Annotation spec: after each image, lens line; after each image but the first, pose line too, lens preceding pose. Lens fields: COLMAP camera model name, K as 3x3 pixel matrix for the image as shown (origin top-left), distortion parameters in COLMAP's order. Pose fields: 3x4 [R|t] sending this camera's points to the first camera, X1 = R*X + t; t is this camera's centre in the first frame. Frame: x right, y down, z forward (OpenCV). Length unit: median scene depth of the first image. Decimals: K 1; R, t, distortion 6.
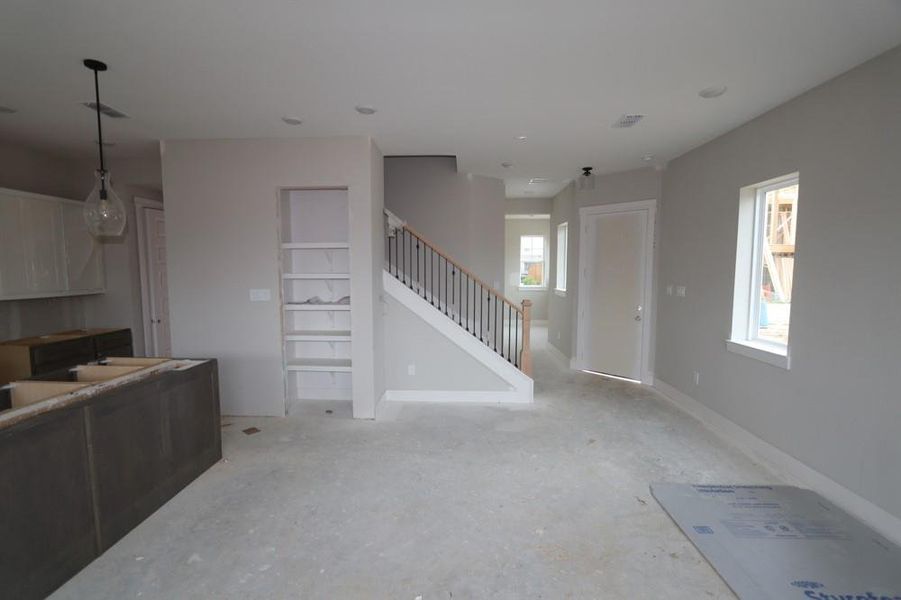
lens RADIAL K [[422.6, 0, 439.3], [0, 422.6, 302.4], [0, 0, 1]] dist [-0.009283, -0.000013]
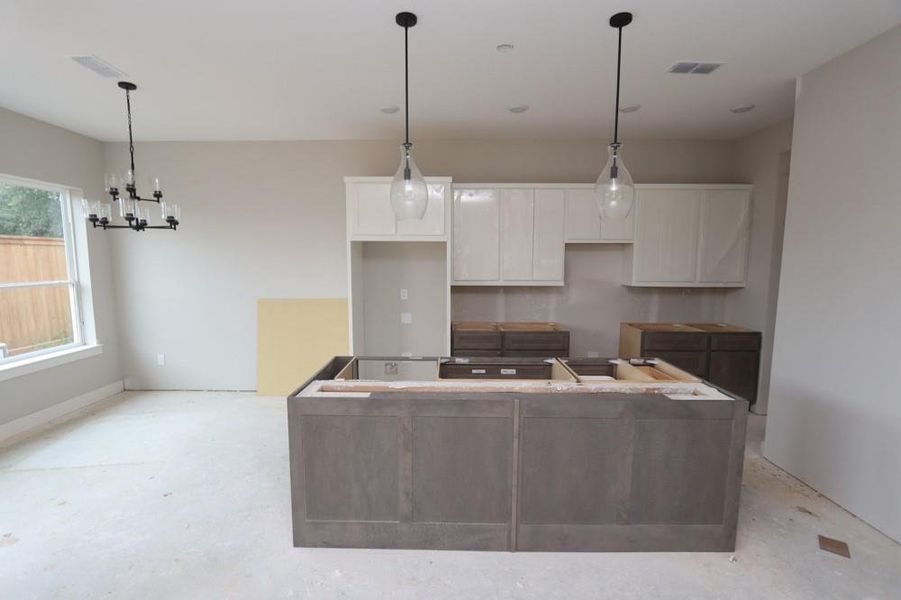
lens RADIAL K [[416.8, 0, 444.5], [0, 416.8, 306.9], [0, 0, 1]] dist [-0.002940, -0.000045]
pose [[0.051319, 0.118709, -0.991602, 0.045789], [-0.087140, 0.989656, 0.113966, -0.033732], [0.994873, 0.080560, 0.061132, 0.428698]]
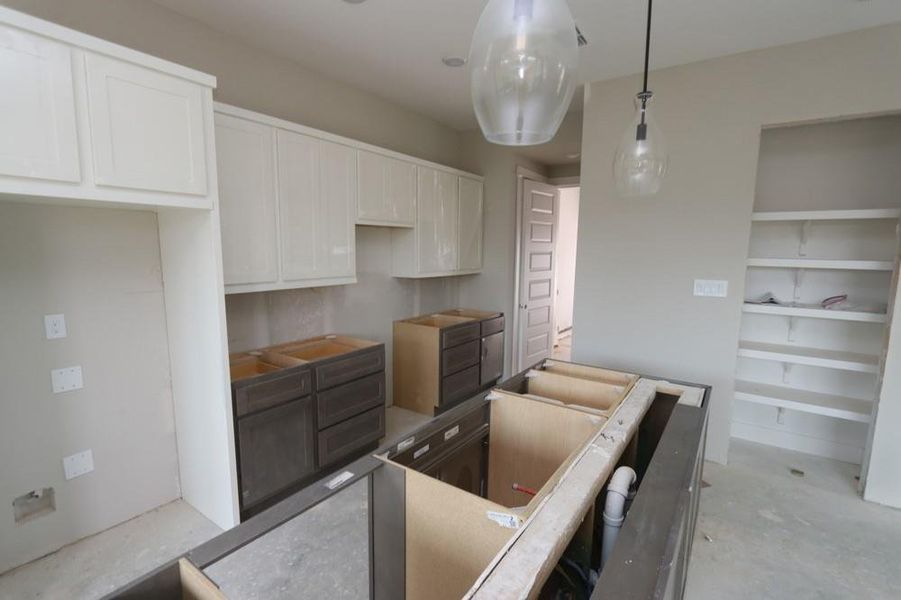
lens RADIAL K [[422.6, 0, 439.3], [0, 422.6, 302.4], [0, 0, 1]] dist [-0.009283, -0.000013]
pose [[0.845556, 0.080865, -0.527726, -0.482155], [-0.057241, 0.996496, 0.060981, -0.011865], [0.530809, -0.021355, 0.847223, 0.193212]]
